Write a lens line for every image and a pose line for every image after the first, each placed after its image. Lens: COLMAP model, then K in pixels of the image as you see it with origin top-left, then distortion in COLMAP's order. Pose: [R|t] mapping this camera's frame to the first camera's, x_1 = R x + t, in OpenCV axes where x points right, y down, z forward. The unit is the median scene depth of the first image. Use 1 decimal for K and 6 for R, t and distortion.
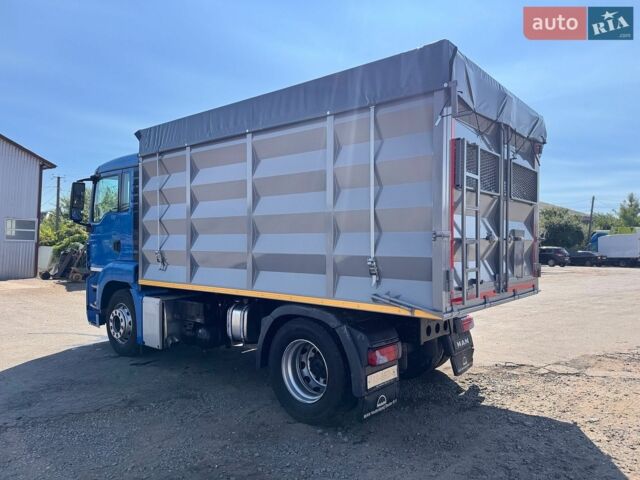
lens RADIAL K [[457.9, 0, 324.8], [0, 457.9, 241.7], [0, 0, 1]] dist [0.001214, -0.029313]
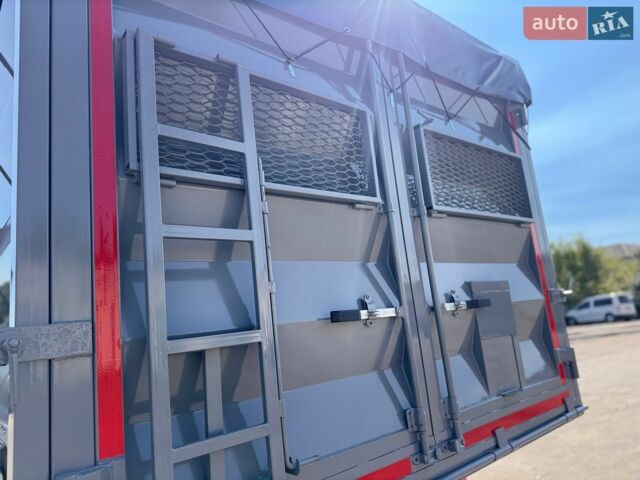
lens RADIAL K [[457.9, 0, 324.8], [0, 457.9, 241.7], [0, 0, 1]] dist [0.001214, -0.029313]
pose [[0.977028, -0.145346, -0.155856, 0.321420], [0.115356, 0.975622, -0.186693, 0.000956], [0.179191, 0.164425, 0.969977, 0.501074]]
